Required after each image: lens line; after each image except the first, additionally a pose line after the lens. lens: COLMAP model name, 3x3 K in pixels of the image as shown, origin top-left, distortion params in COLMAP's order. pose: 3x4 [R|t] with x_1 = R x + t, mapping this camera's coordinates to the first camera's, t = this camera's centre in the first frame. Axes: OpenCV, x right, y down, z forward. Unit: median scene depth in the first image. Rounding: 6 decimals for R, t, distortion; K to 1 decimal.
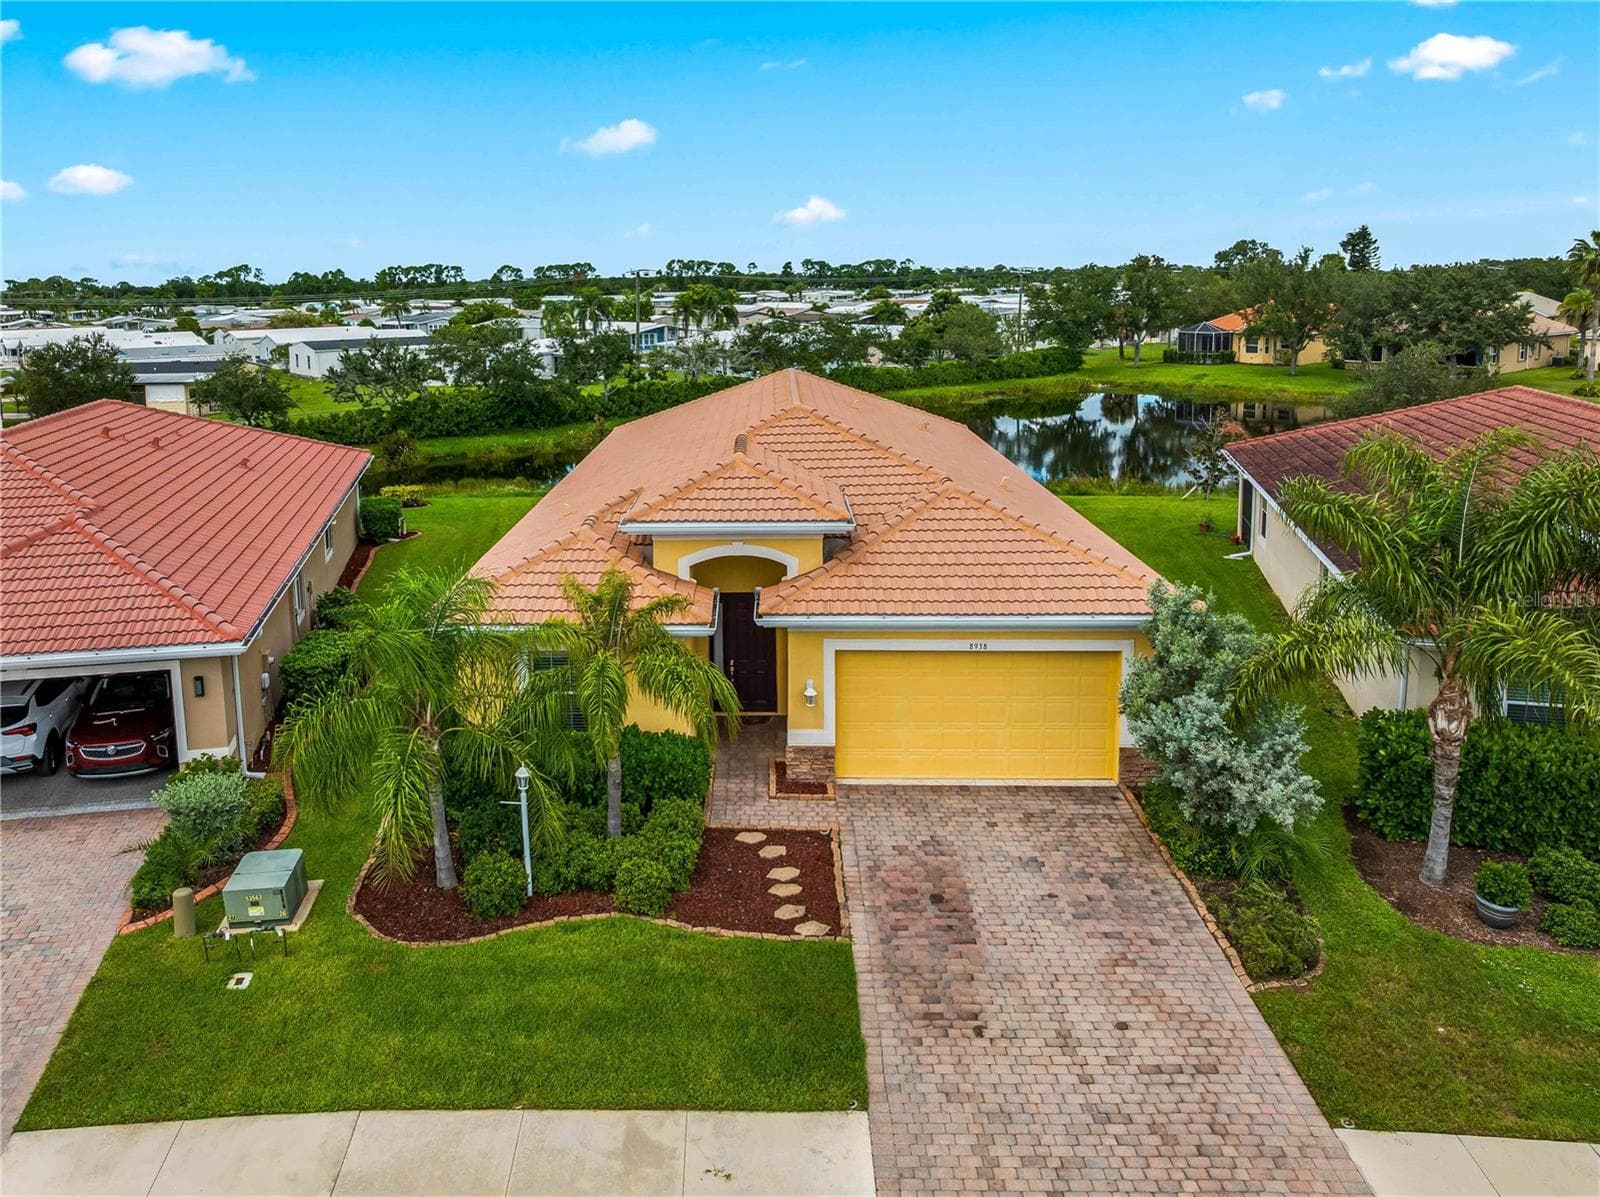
lens RADIAL K [[1200.6, 0, 714.8], [0, 1200.6, 476.6], [0, 0, 1]] dist [-0.035276, 0.000280]
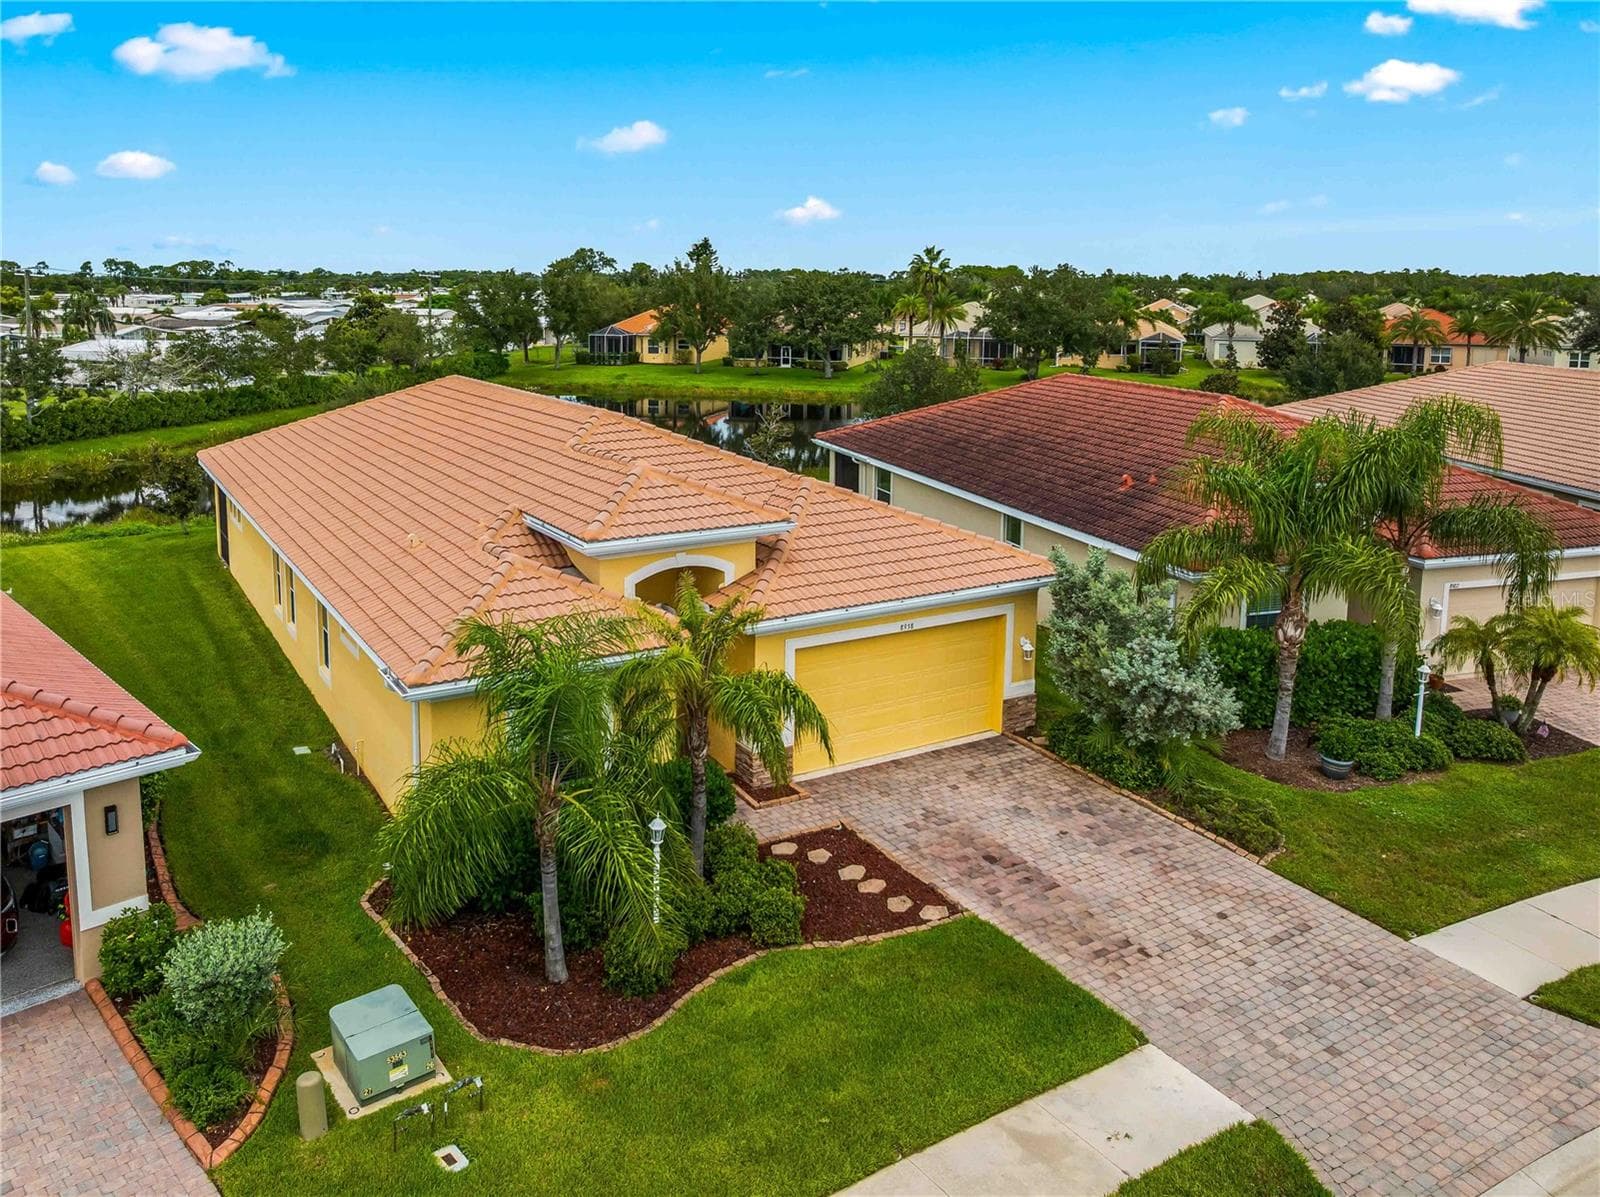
lens RADIAL K [[1217.5, 0, 719.7], [0, 1217.5, 451.6], [0, 0, 1]] dist [-0.023878, -0.008353]
pose [[0.847843, -0.058561, 0.527004, -0.489855], [0.072218, 0.997374, -0.005356, -0.022392], [-0.525307, 0.042600, 0.849846, 0.151445]]
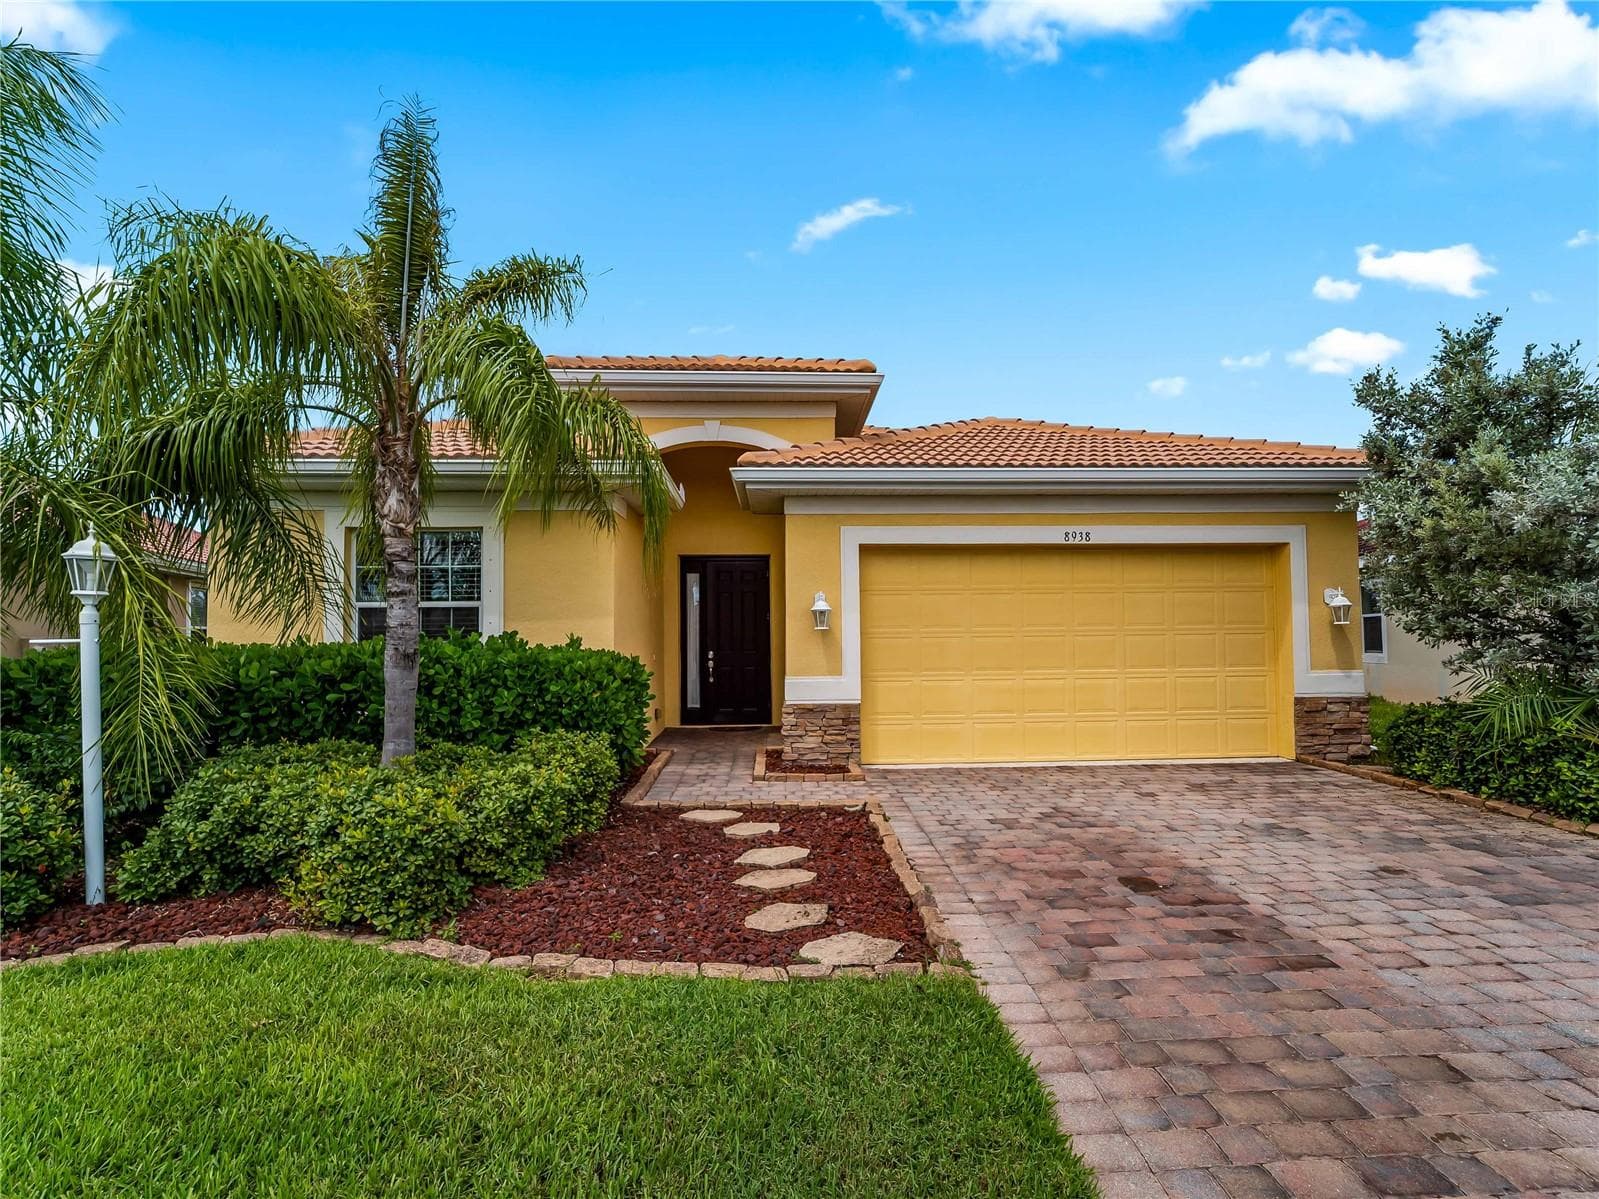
lens RADIAL K [[752.0, 0, 812.8], [0, 752.0, 621.4], [0, 0, 1]] dist [-0.003604, -0.000435]
pose [[0.995850, 0.003696, 0.090930, 0.040855], [0.014211, 0.980600, -0.195504, 0.265035], [-0.089889, 0.195985, 0.976478, 0.622571]]
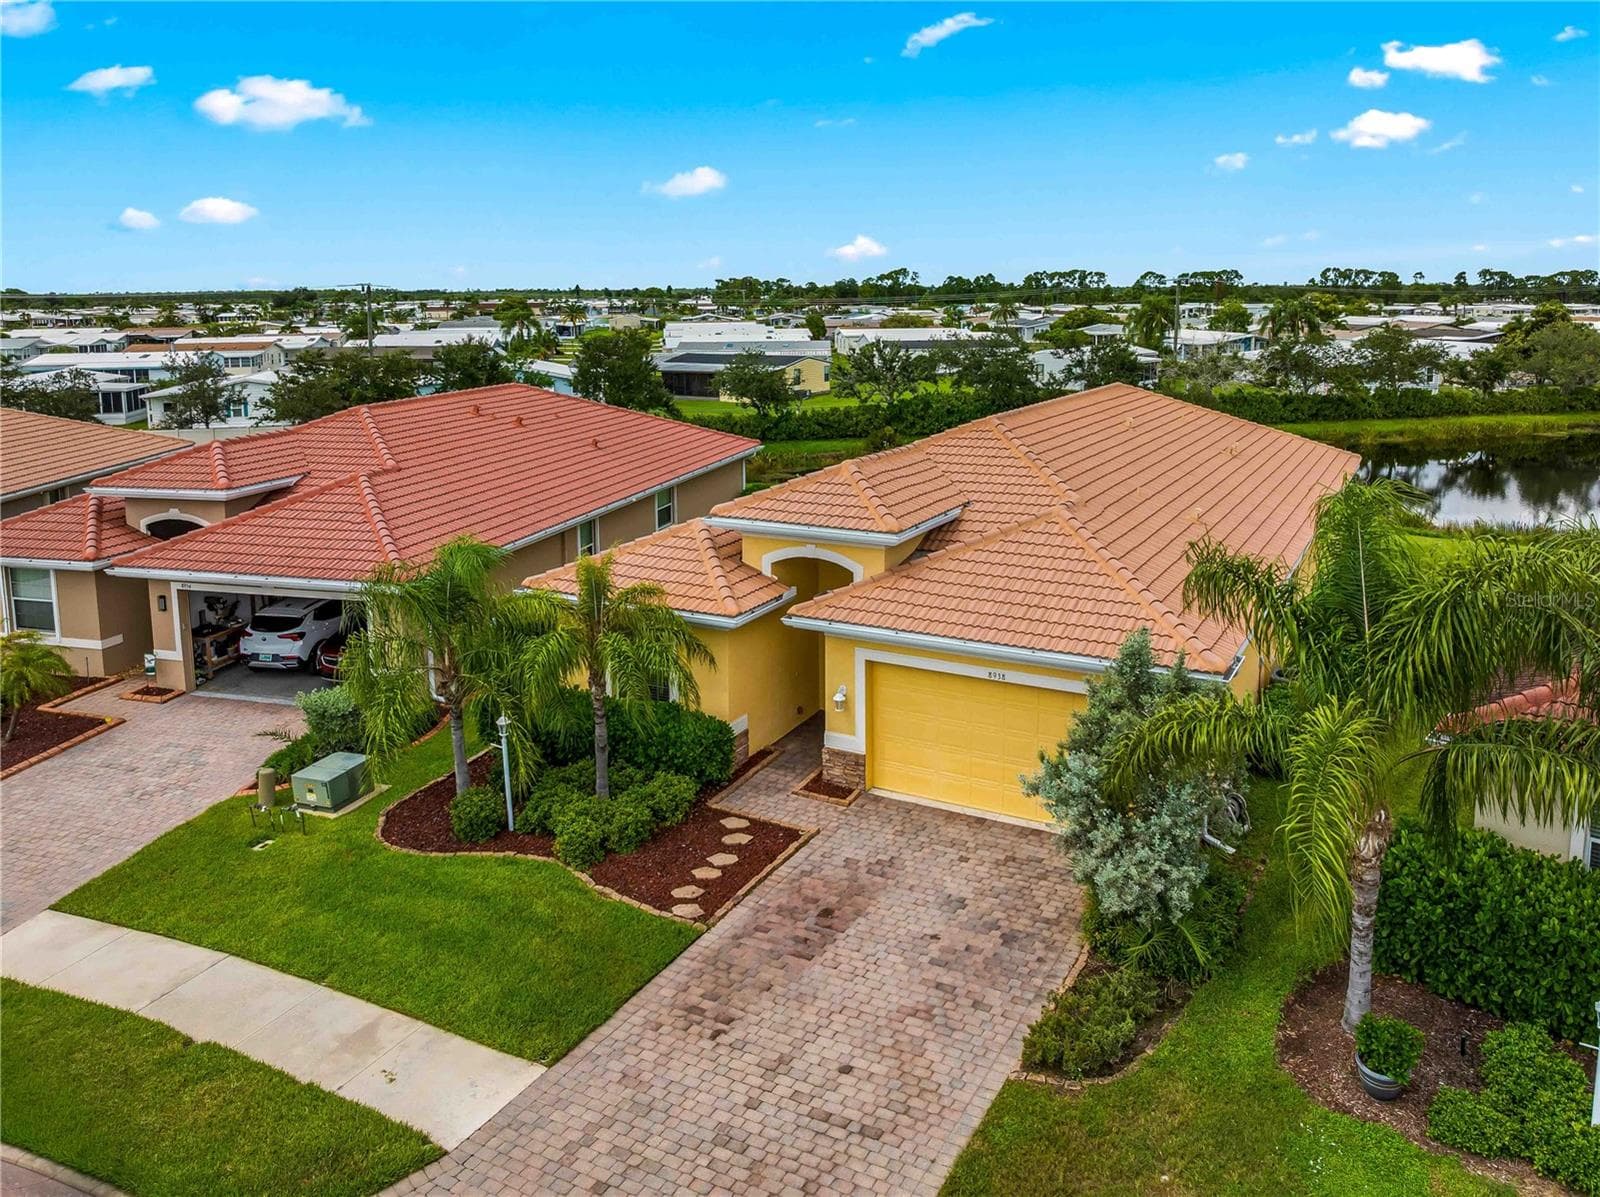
lens RADIAL K [[1178.9, 0, 876.6], [0, 1178.9, 495.9], [0, 0, 1]] dist [-0.026847, -0.013679]
pose [[0.914084, 0.082312, -0.397084, 0.497033], [-0.076644, 0.996602, 0.030153, -0.024551], [0.398217, 0.002871, 0.917287, 0.092454]]
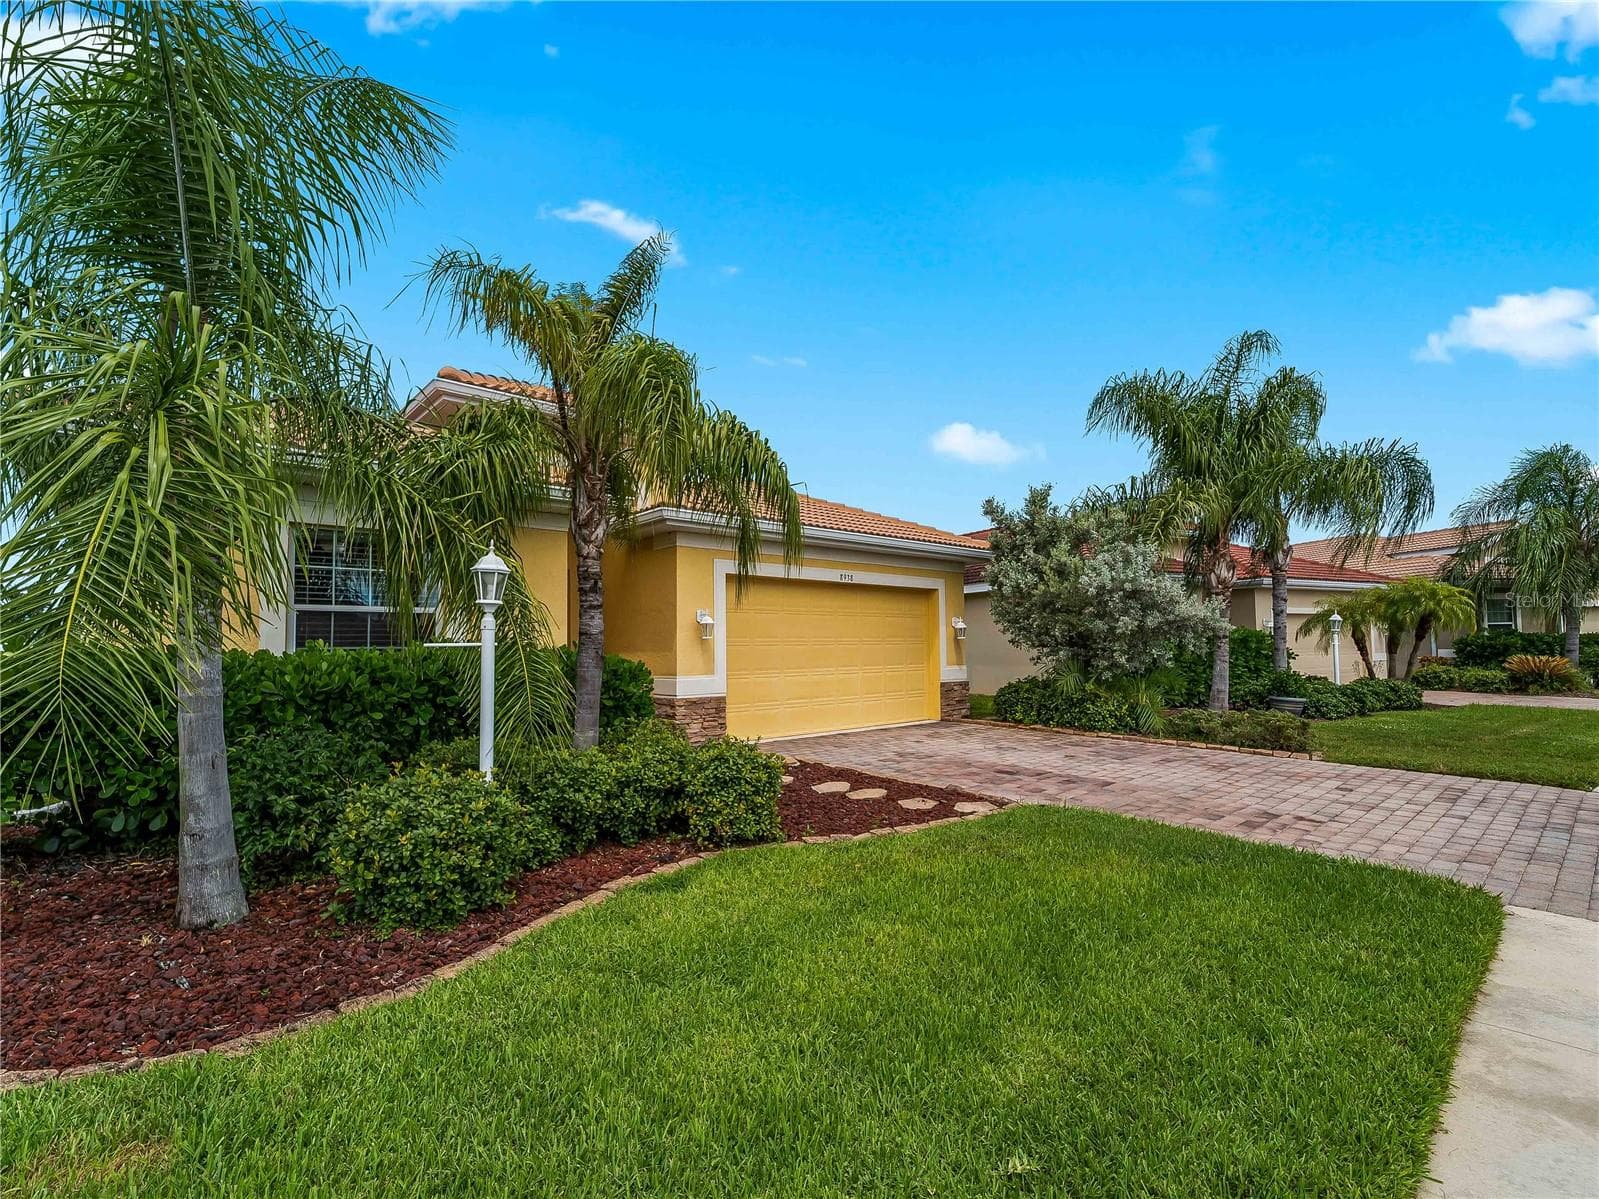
lens RADIAL K [[747.1, 0, 810.0], [0, 747.1, 612.0], [0, 0, 1]] dist [-0.004104, -0.000509]
pose [[0.708470, 0.037247, 0.704757, -0.224338], [0.120303, 0.977617, -0.172604, 0.269434], [-0.695411, 0.207069, 0.688132, 0.611167]]
